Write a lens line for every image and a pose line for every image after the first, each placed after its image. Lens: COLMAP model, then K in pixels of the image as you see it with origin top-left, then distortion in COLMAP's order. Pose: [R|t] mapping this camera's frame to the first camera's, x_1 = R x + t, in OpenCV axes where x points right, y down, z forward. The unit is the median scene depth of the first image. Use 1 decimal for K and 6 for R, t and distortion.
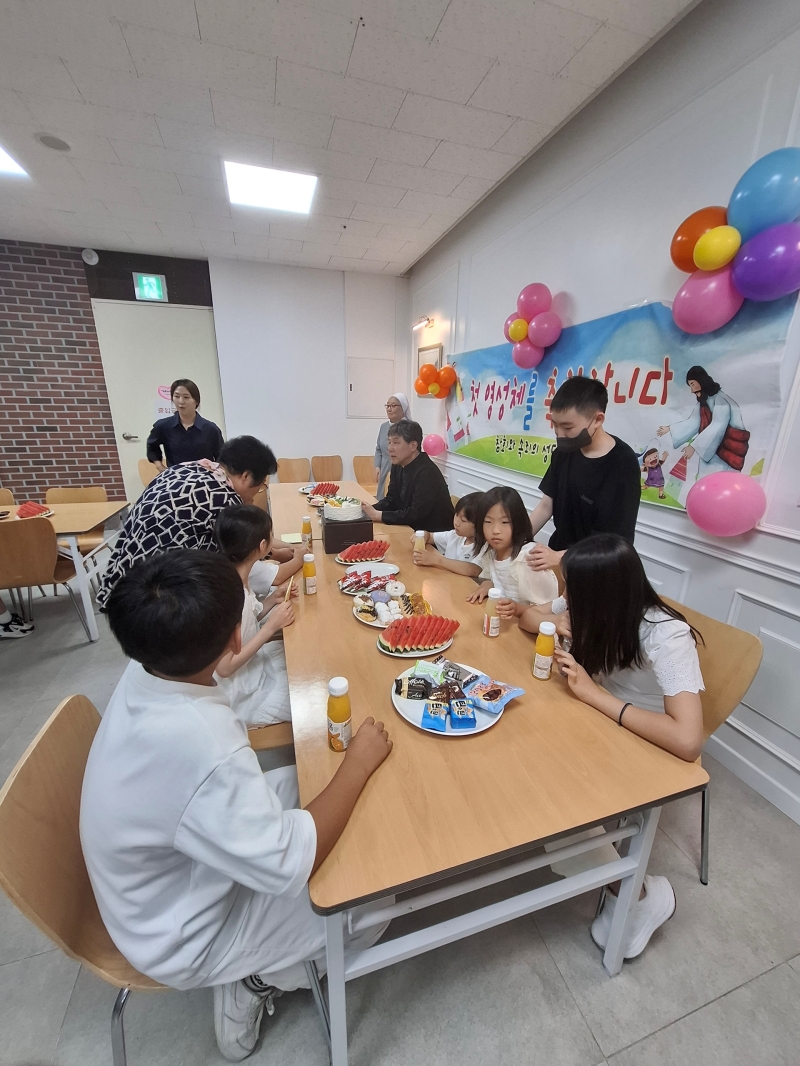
lens RADIAL K [[416.4, 0, 396.6], [0, 416.4, 552.9], [0, 0, 1]] dist [-0.021479, 0.001423]
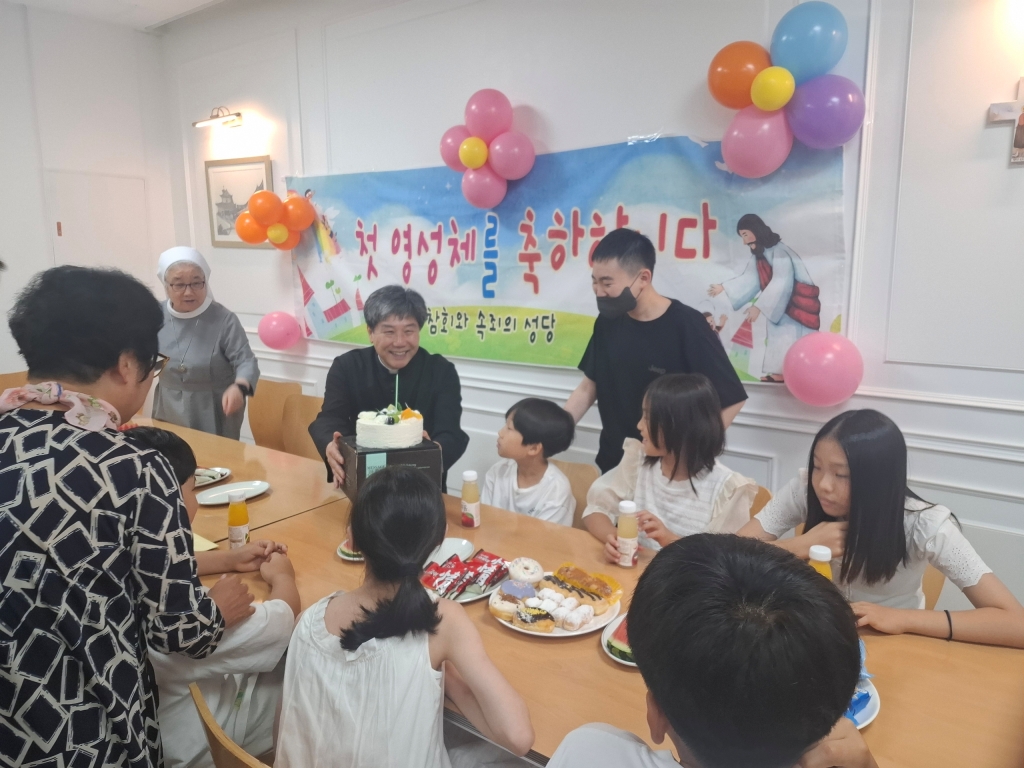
lens RADIAL K [[727.6, 0, 512.7], [0, 727.6, 387.0], [0, 0, 1]] dist [0.026616, -0.023631]
pose [[0.800157, -0.115315, 0.588601, -0.492112], [0.209648, 0.973216, -0.094333, -0.058977], [-0.561958, 0.198880, 0.802901, 0.117446]]
